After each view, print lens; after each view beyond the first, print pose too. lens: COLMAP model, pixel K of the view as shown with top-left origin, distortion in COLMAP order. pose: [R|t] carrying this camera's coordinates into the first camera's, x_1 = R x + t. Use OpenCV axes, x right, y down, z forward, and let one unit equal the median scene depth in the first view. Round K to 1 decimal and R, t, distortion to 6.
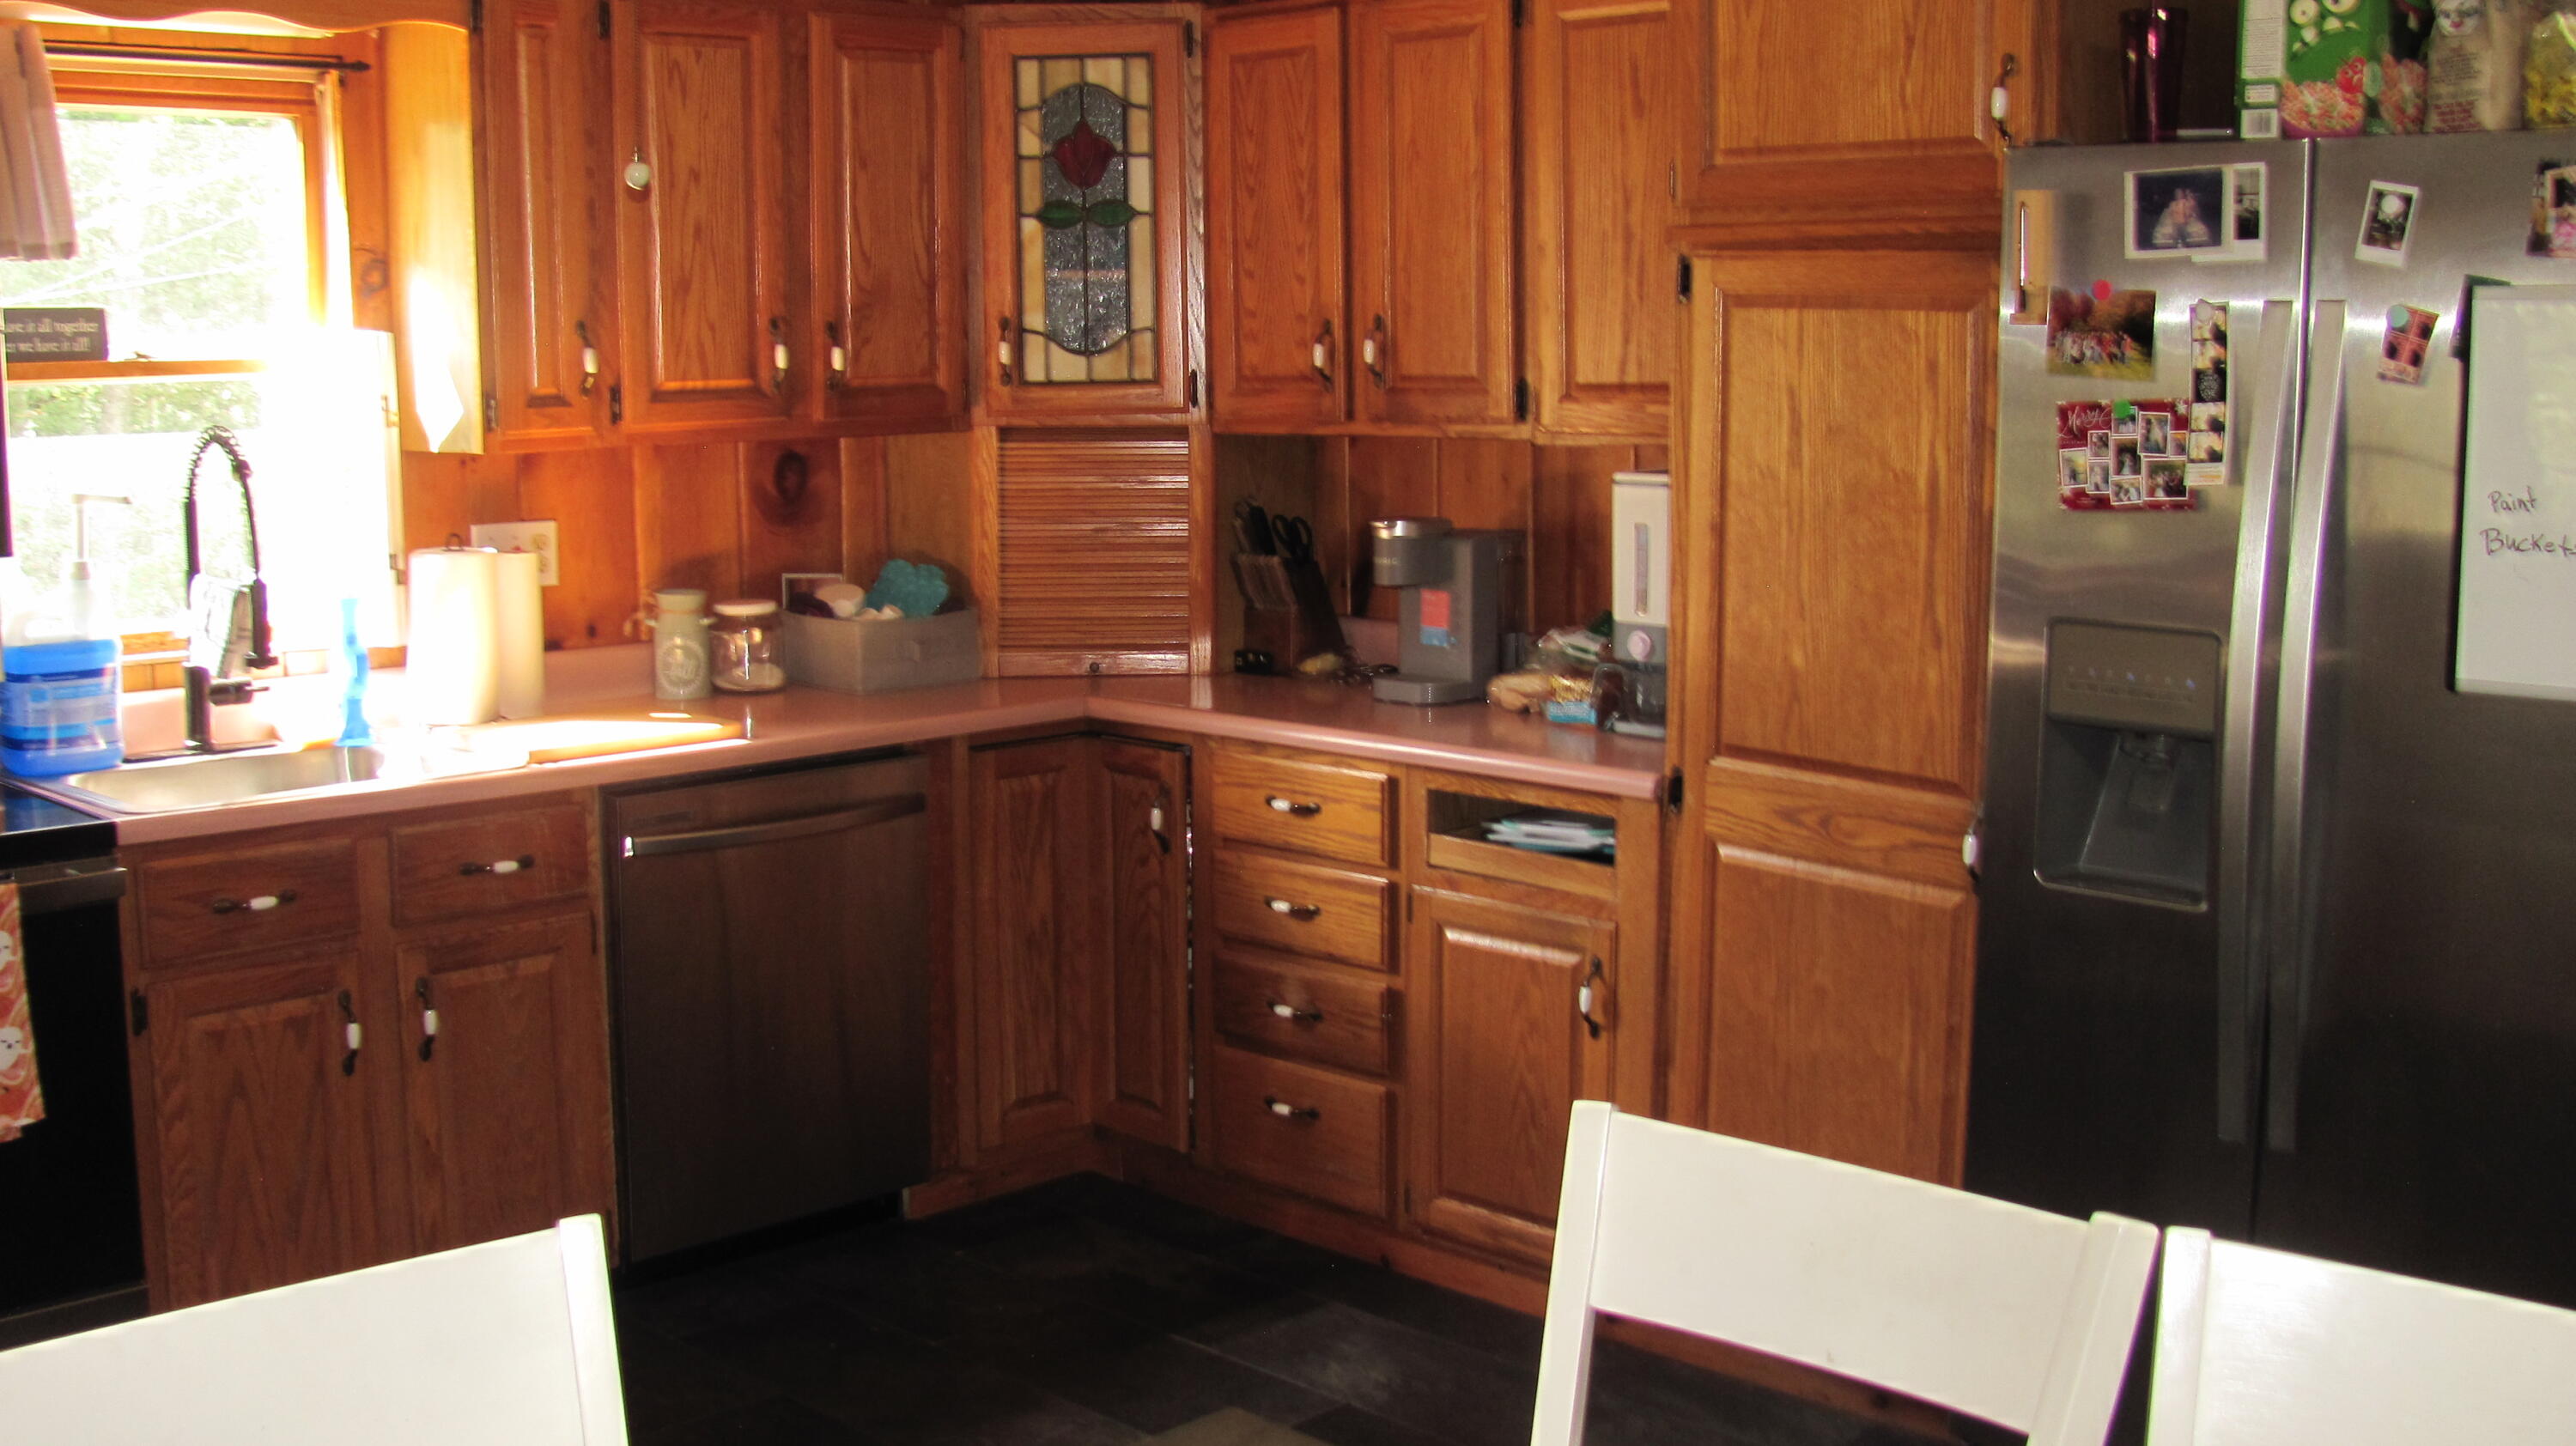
lens RADIAL K [[2809.1, 0, 1306.0], [0, 2809.1, 727.8], [0, 0, 1]] dist [-0.137192, 0.000000]
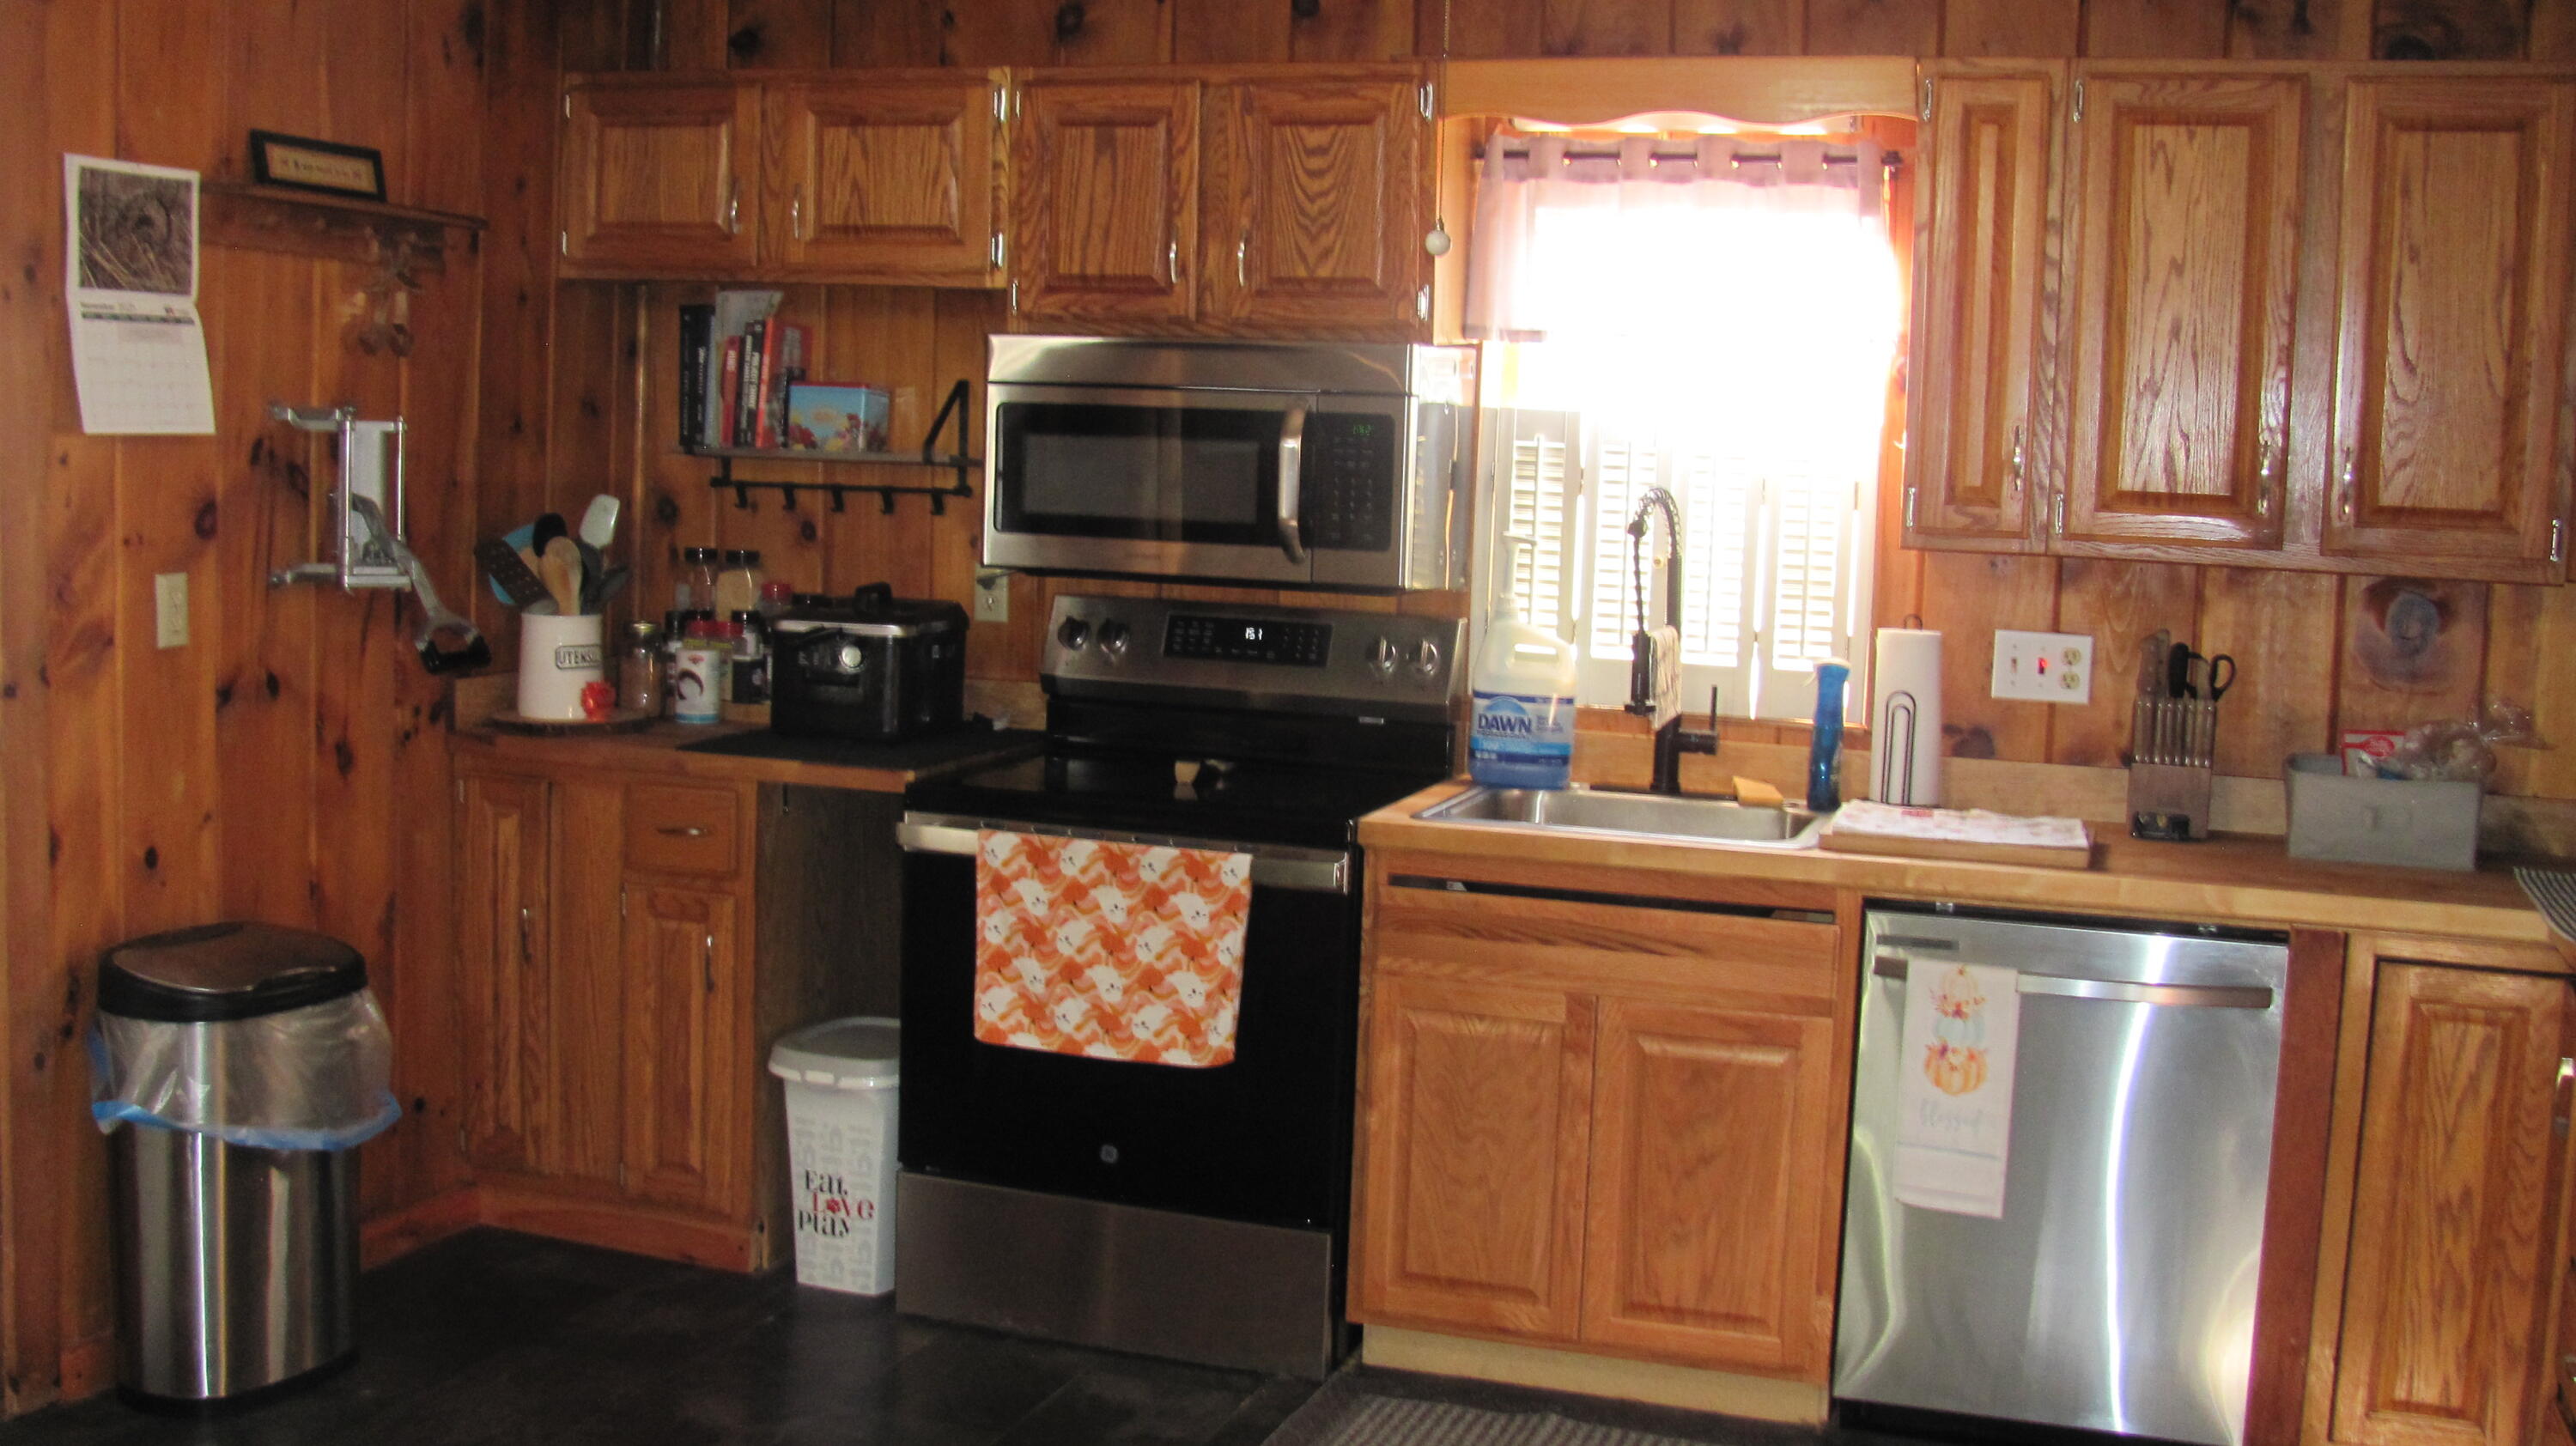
lens RADIAL K [[2809.1, 0, 1297.0], [0, 2809.1, 663.6], [0, 0, 1]] dist [-0.137192, 0.000000]
pose [[0.429295, 0.096697, -0.897973, 0.476824], [-0.167625, 0.985508, 0.025986, -0.046775], [0.887473, 0.139367, 0.439283, 0.366304]]
